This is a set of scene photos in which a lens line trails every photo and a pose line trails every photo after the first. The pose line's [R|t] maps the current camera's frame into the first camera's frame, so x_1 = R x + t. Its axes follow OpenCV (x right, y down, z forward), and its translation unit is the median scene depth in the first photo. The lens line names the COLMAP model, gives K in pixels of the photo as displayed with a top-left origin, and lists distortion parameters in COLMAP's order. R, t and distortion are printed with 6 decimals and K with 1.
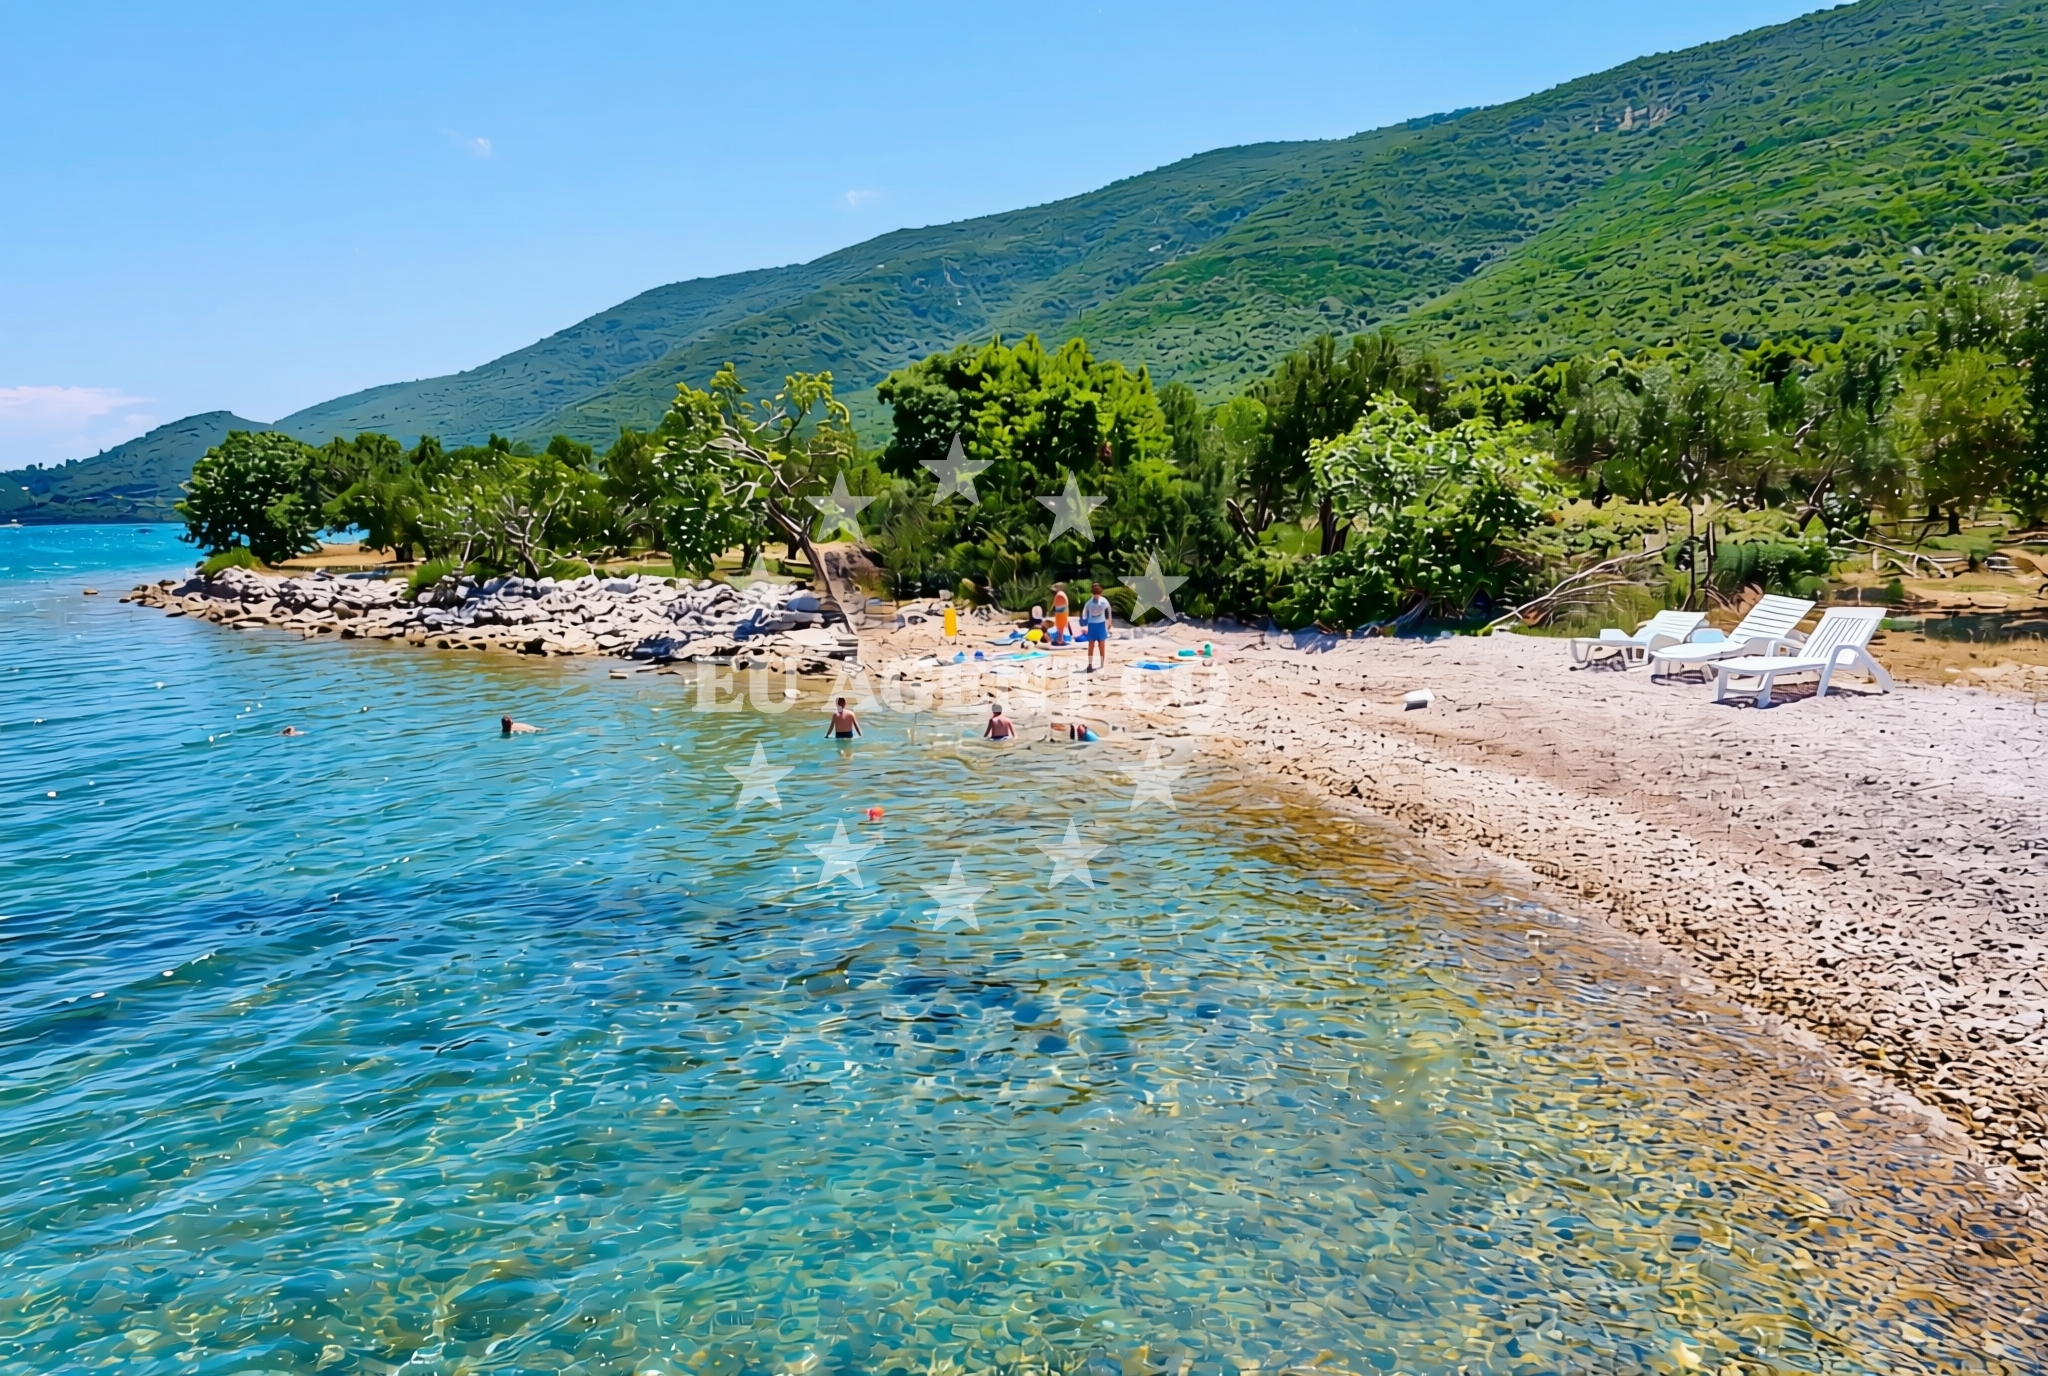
lens RADIAL K [[1885.2, 0, 1024.0], [0, 1885.2, 688.0], [0, 0, 1]] dist [0.094794, -0.003260]
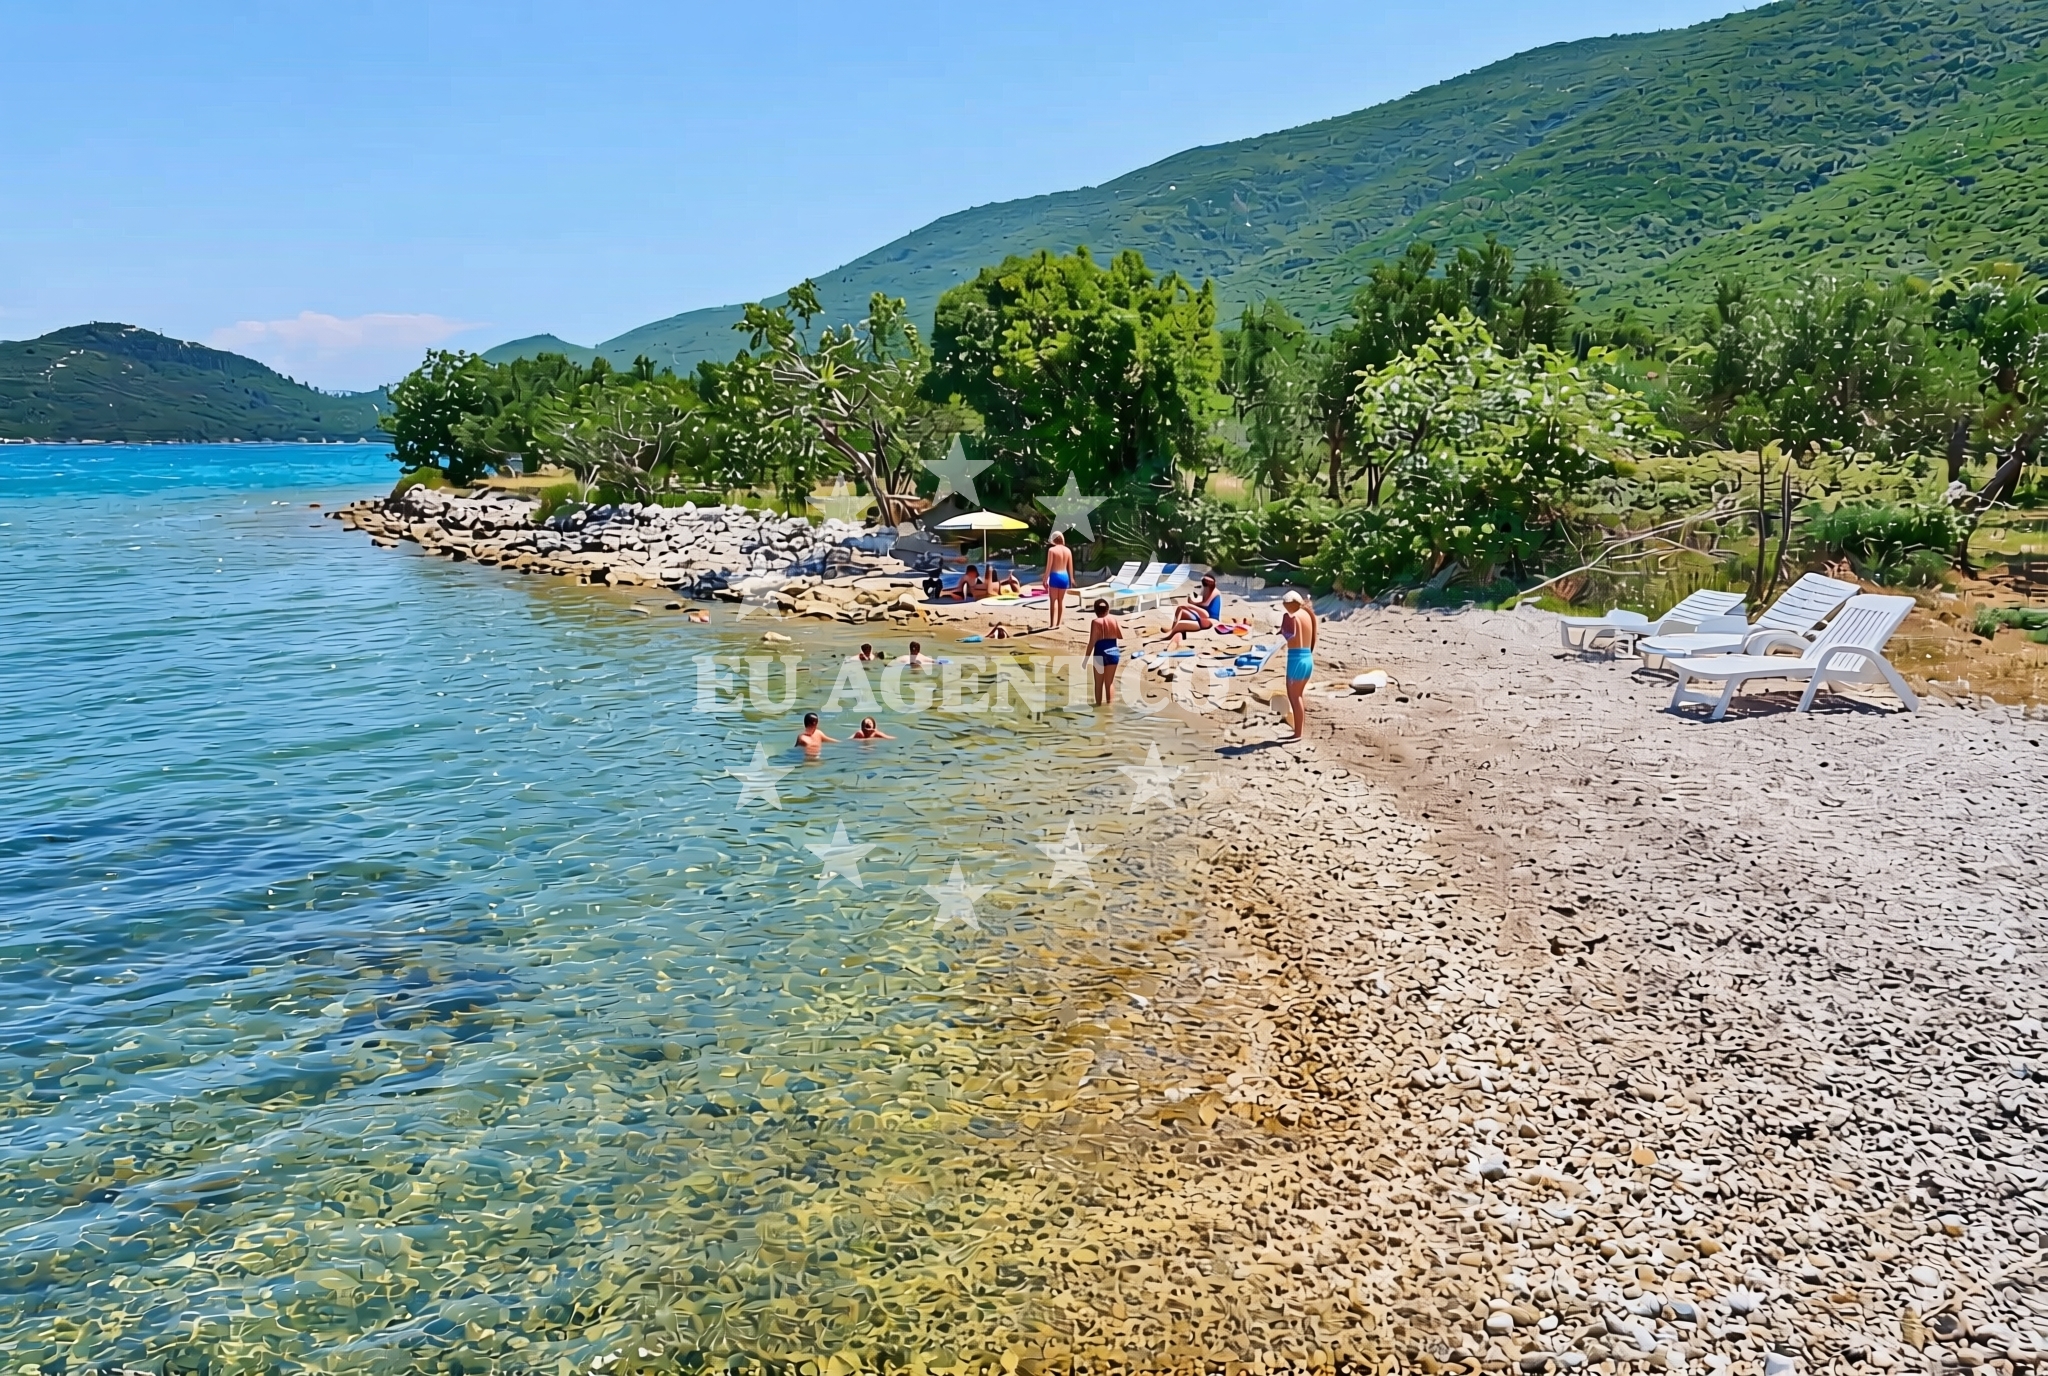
lens RADIAL K [[1885.2, 0, 1024.0], [0, 1885.2, 688.0], [0, 0, 1]] dist [0.094794, -0.003260]
pose [[0.969045, 0.056143, -0.240414, 0.200296], [-0.048529, 0.998118, 0.037480, -0.012165], [0.242066, -0.024653, 0.969947, 0.128016]]
